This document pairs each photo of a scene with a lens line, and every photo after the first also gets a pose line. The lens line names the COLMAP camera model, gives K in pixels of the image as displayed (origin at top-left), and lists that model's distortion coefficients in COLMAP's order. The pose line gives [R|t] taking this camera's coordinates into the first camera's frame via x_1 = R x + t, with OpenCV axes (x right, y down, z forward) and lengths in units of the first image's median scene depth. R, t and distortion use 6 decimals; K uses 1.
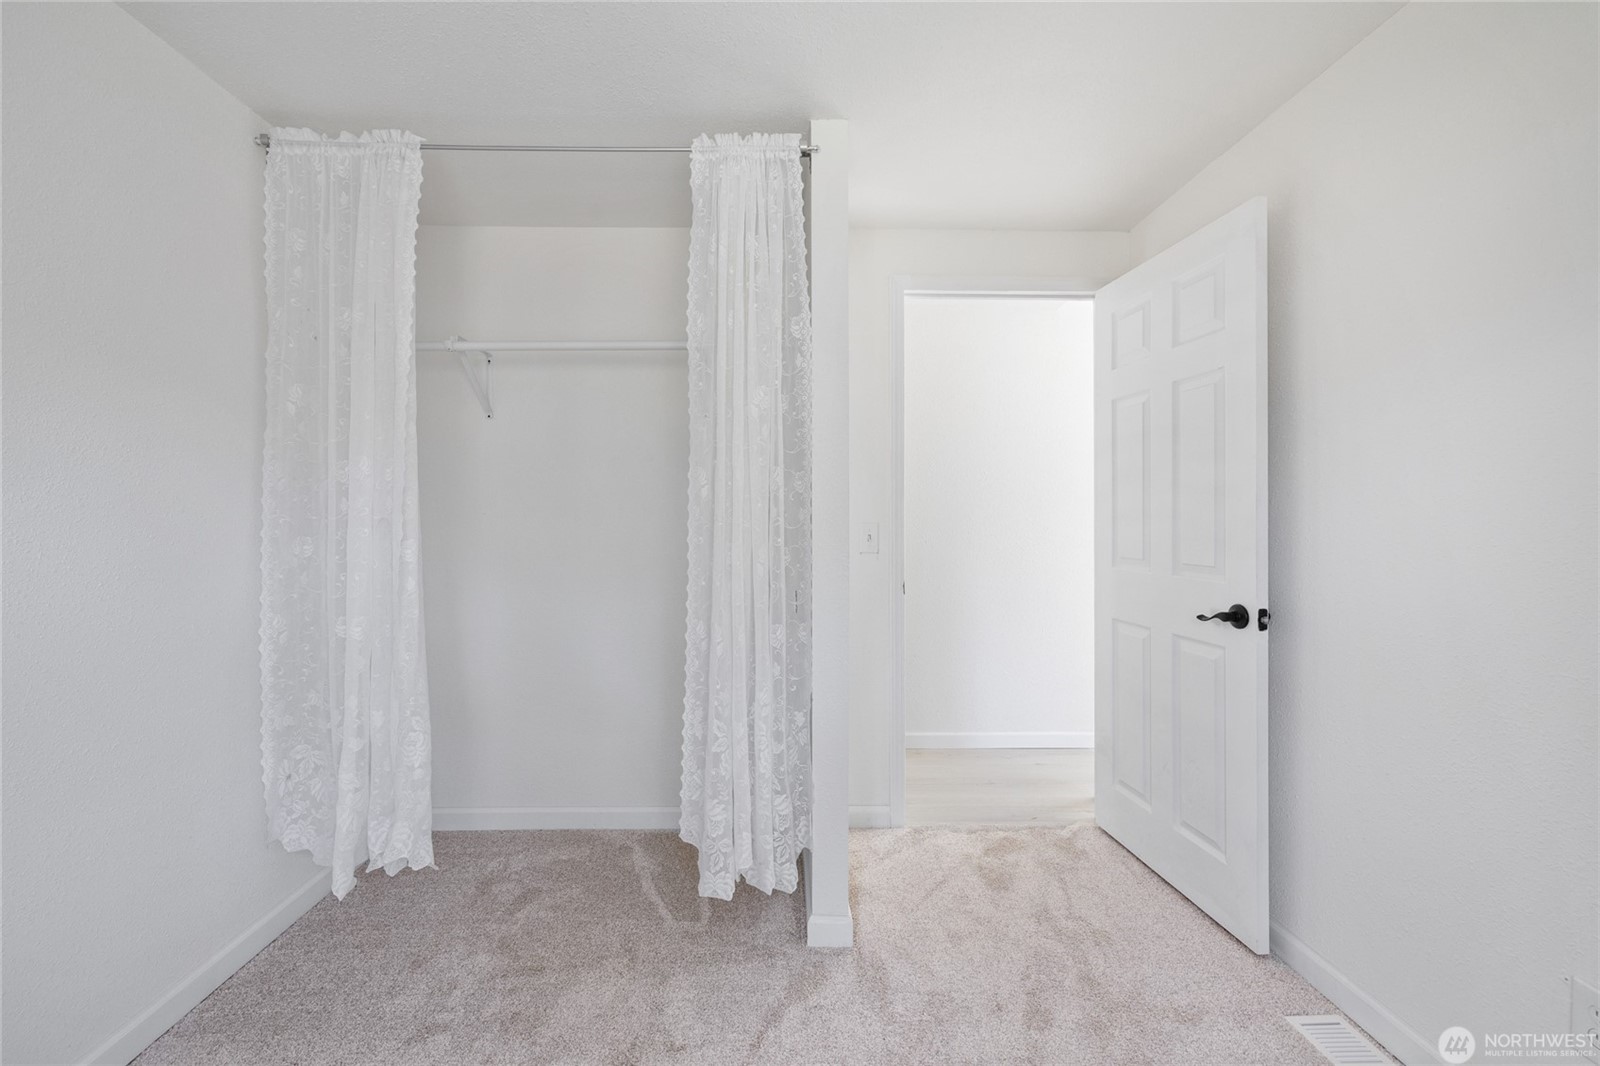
lens RADIAL K [[669.9, 0, 799.9], [0, 669.9, 530.3], [0, 0, 1]] dist [0.001324, 0.000399]
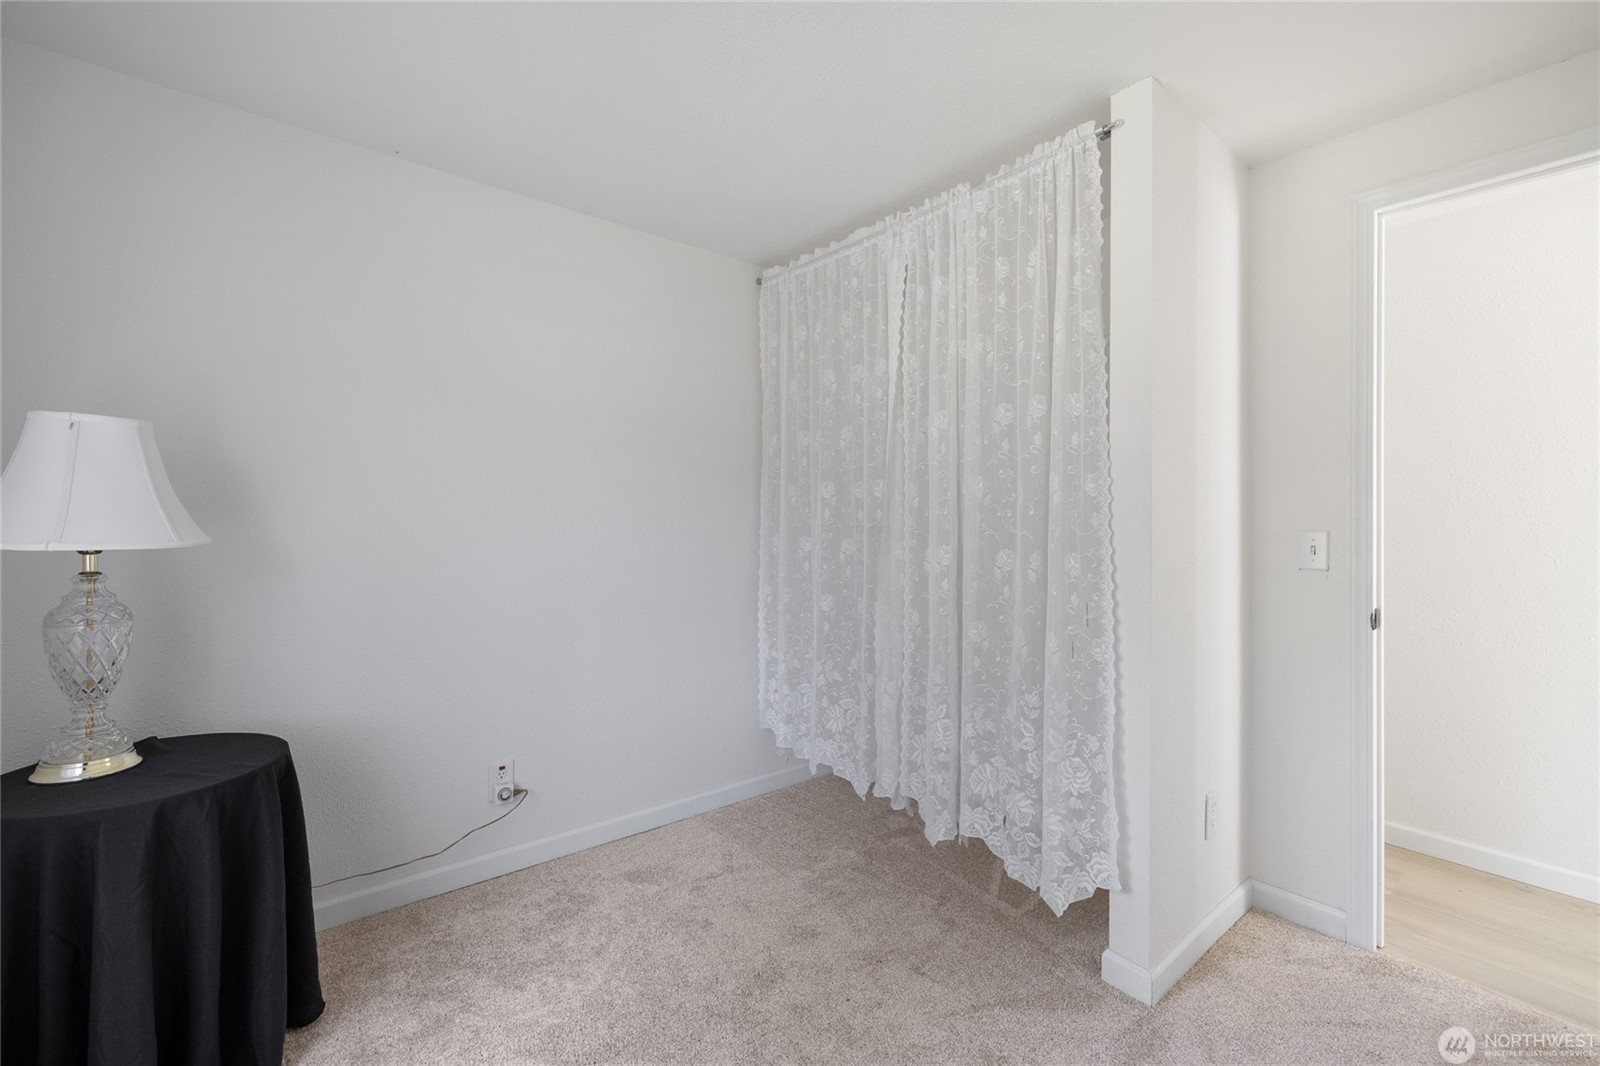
lens RADIAL K [[720.3, 0, 799.1], [0, 720.3, 536.0], [0, 0, 1]] dist [0.014119, -0.001891]
pose [[0.606547, 0.020288, -0.794789, 0.568170], [-0.013425, 0.999793, 0.015275, -0.011521], [0.794934, 0.001405, 0.606694, 0.045990]]
